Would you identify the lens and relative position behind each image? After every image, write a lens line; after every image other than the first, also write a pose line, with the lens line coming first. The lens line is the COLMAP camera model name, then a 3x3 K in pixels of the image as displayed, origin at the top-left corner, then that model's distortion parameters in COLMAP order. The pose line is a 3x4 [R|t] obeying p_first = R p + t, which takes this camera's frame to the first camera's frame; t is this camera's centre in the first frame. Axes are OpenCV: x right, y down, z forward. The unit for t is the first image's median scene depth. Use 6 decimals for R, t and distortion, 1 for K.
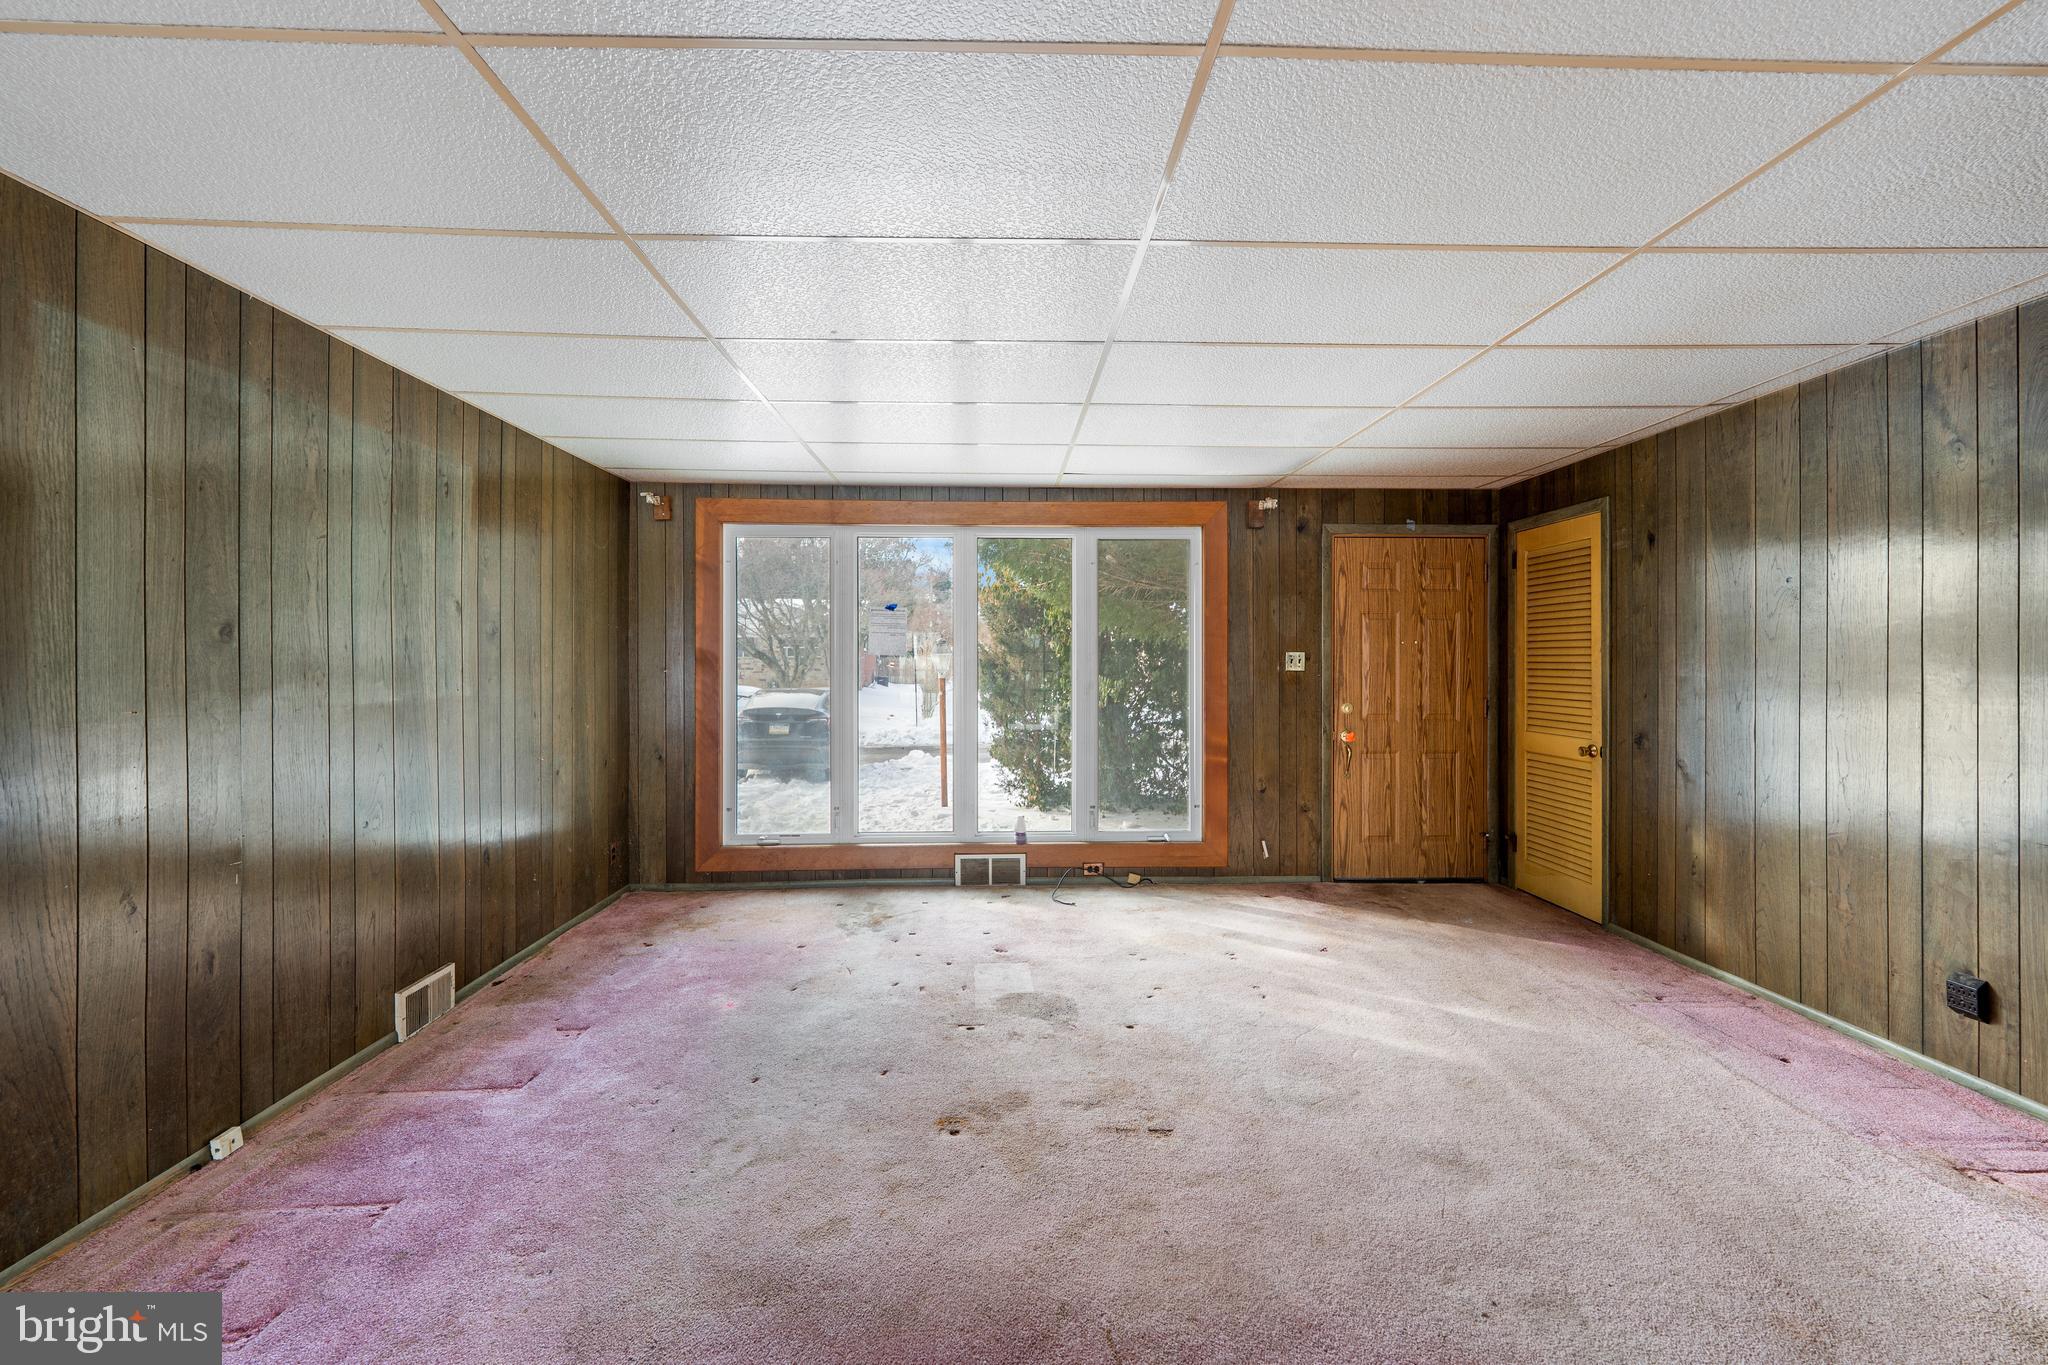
lens RADIAL K [[842.6, 0, 1017.8], [0, 842.6, 664.6], [0, 0, 1]] dist [0.000085, -0.000665]
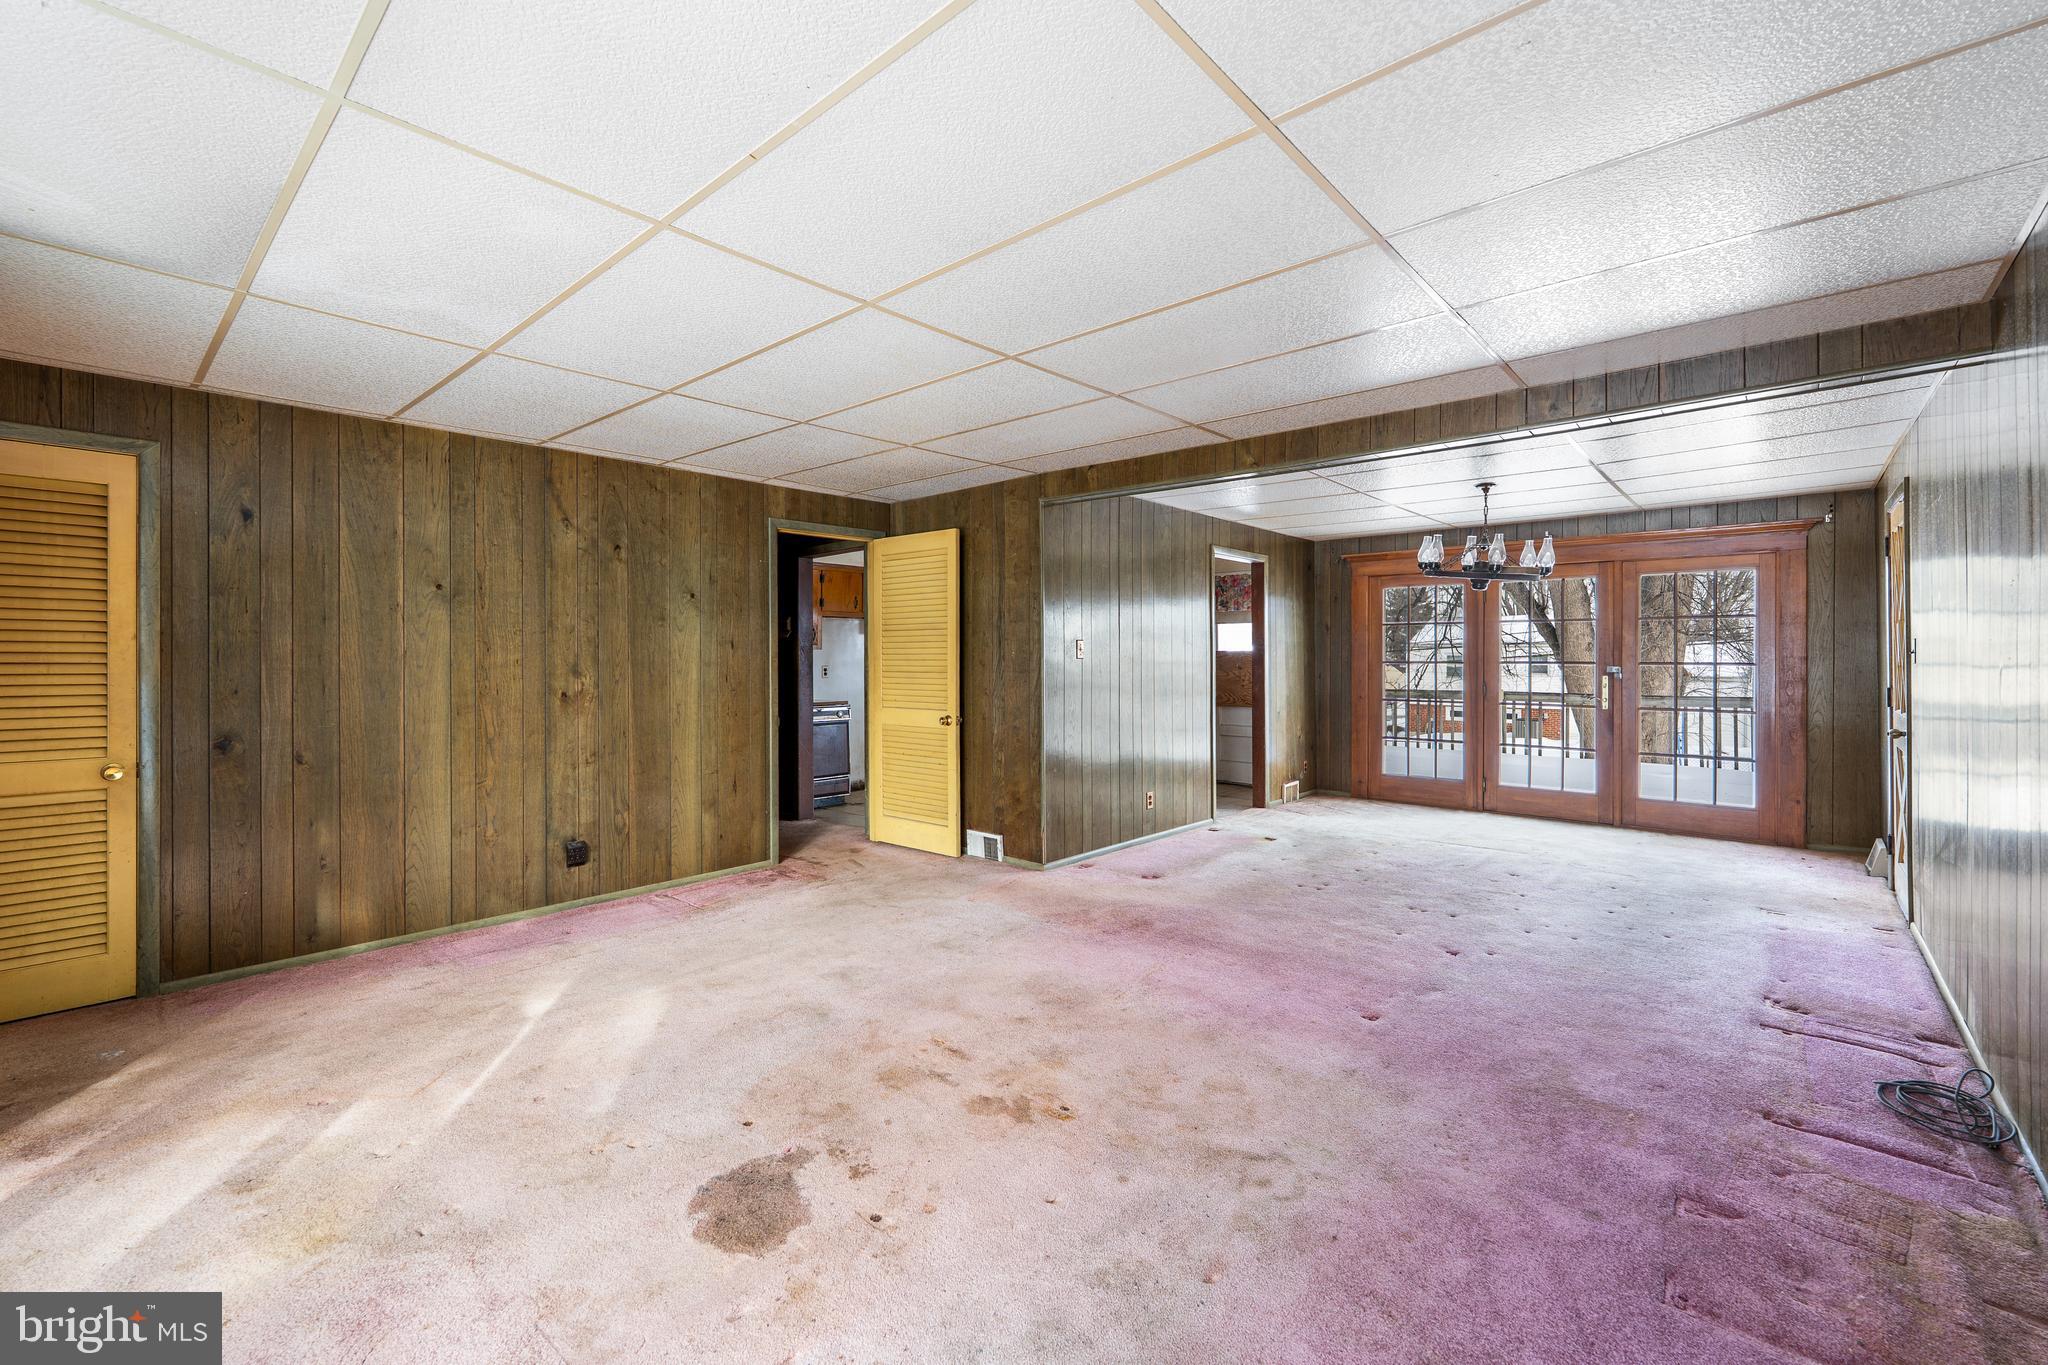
lens RADIAL K [[842.6, 0, 1018.4], [0, 842.6, 668.3], [0, 0, 1]] dist [0.000085, -0.000665]
pose [[-0.726083, -0.006527, 0.687576, -0.559496], [0.001616, 0.999936, 0.011199, 0.005165], [-0.687605, 0.009242, -0.726026, 1.351906]]
